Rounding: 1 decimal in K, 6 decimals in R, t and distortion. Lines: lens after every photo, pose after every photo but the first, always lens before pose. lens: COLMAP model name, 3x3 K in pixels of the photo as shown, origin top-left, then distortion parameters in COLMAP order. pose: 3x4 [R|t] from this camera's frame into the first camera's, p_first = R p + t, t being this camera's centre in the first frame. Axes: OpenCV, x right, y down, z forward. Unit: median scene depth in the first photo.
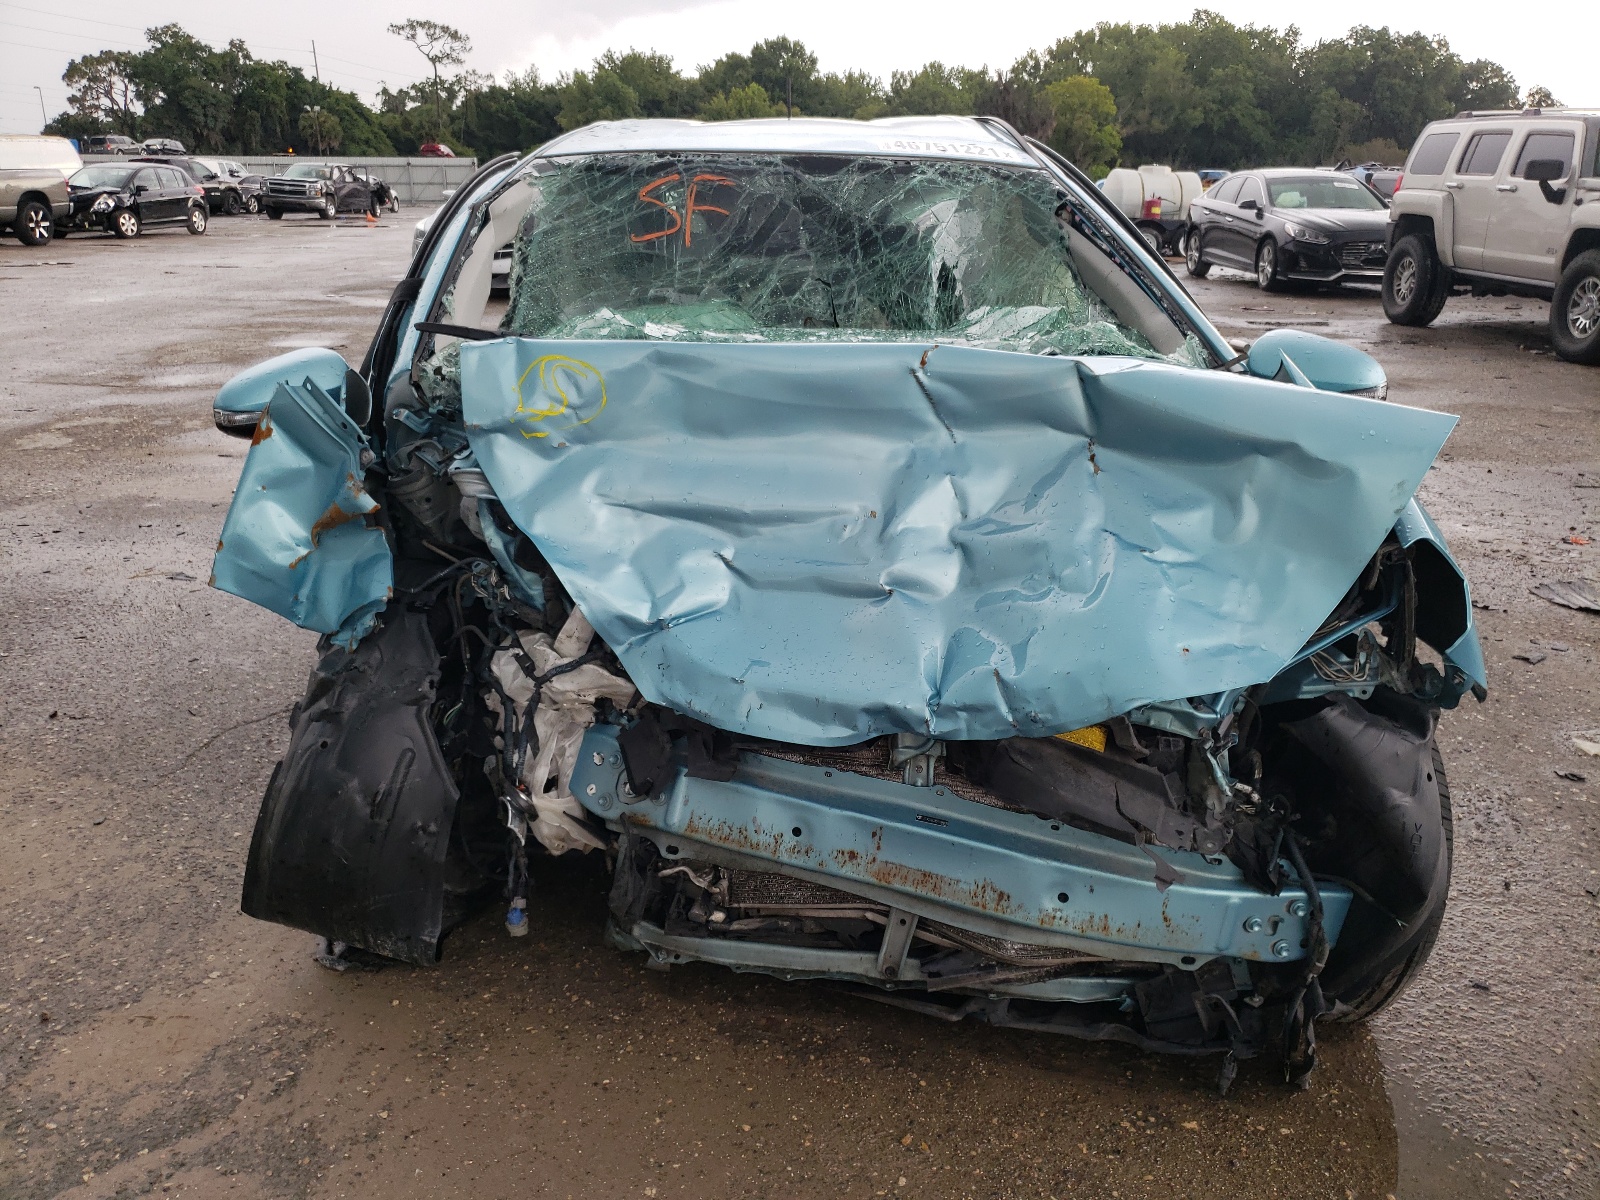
lens RADIAL K [[1289.9, 0, 800.0], [0, 1289.9, 600.0], [0, 0, 1]] dist [0.120944, -0.260762]
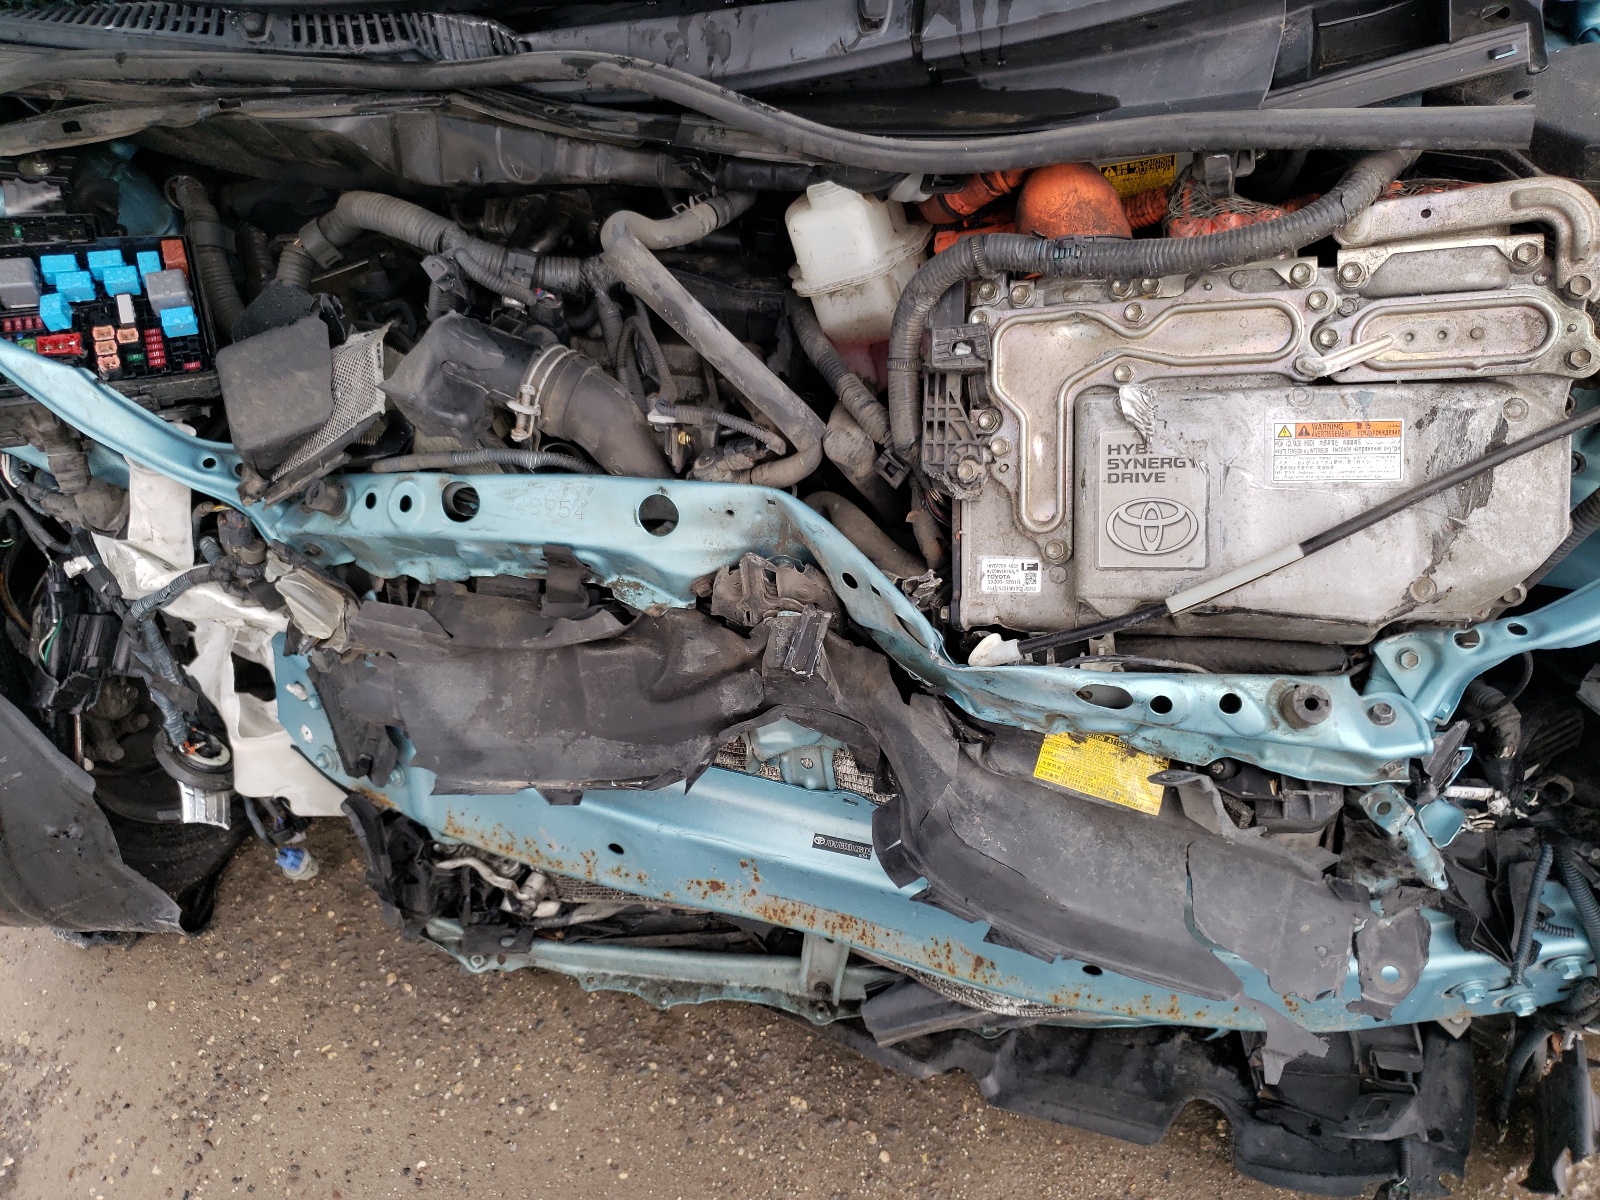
lens RADIAL K [[1267.6, 0, 771.0], [0, 1267.6, 599.8], [0, 0, 1]] dist [0.038634, 0.001044]
pose [[0.980166, -0.099823, -0.171199, 0.168160], [0.174639, 0.843419, 0.508081, -0.180640], [0.093674, -0.527902, 0.844124, 0.592036]]
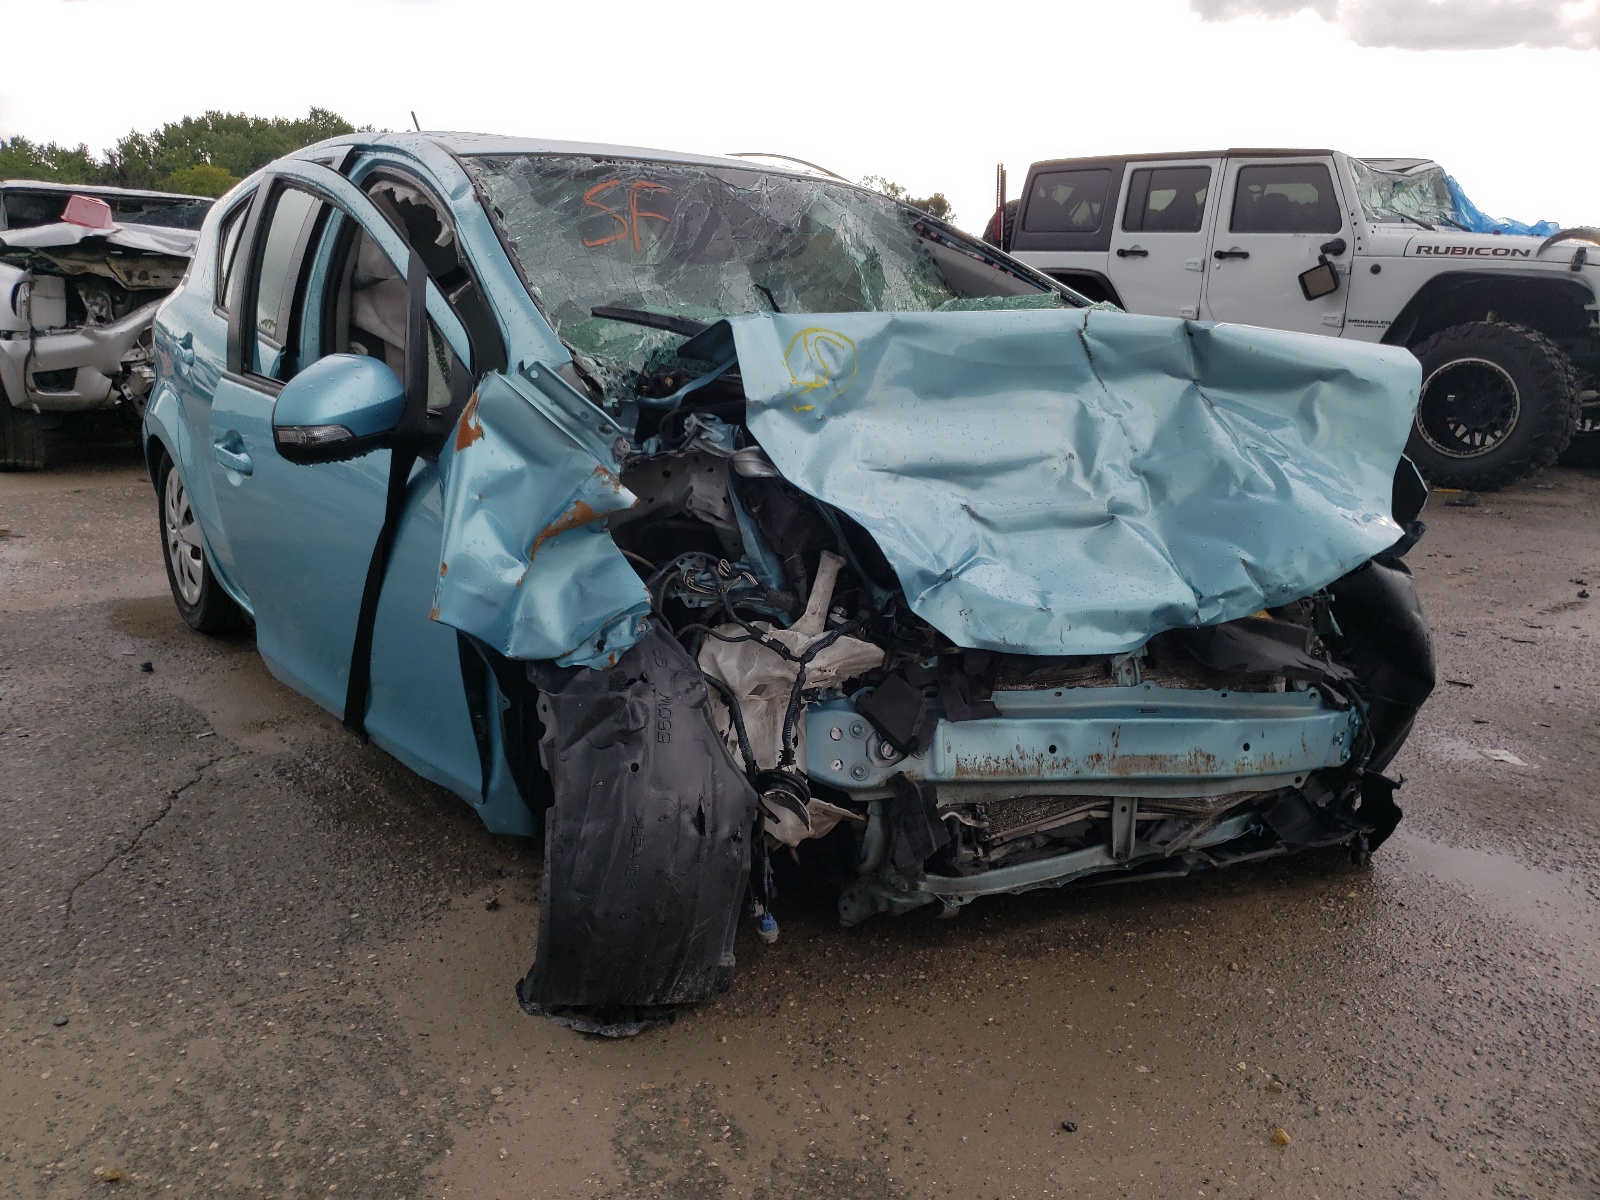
lens RADIAL K [[1289.9, 0, 800.0], [0, 1289.9, 600.0], [0, 0, 1]] dist [0.120944, -0.260762]
pose [[0.799765, -0.136097, 0.584682, -0.799084], [0.176788, 0.984166, -0.012737, 0.029877], [-0.573691, 0.113551, 0.811162, 0.210000]]
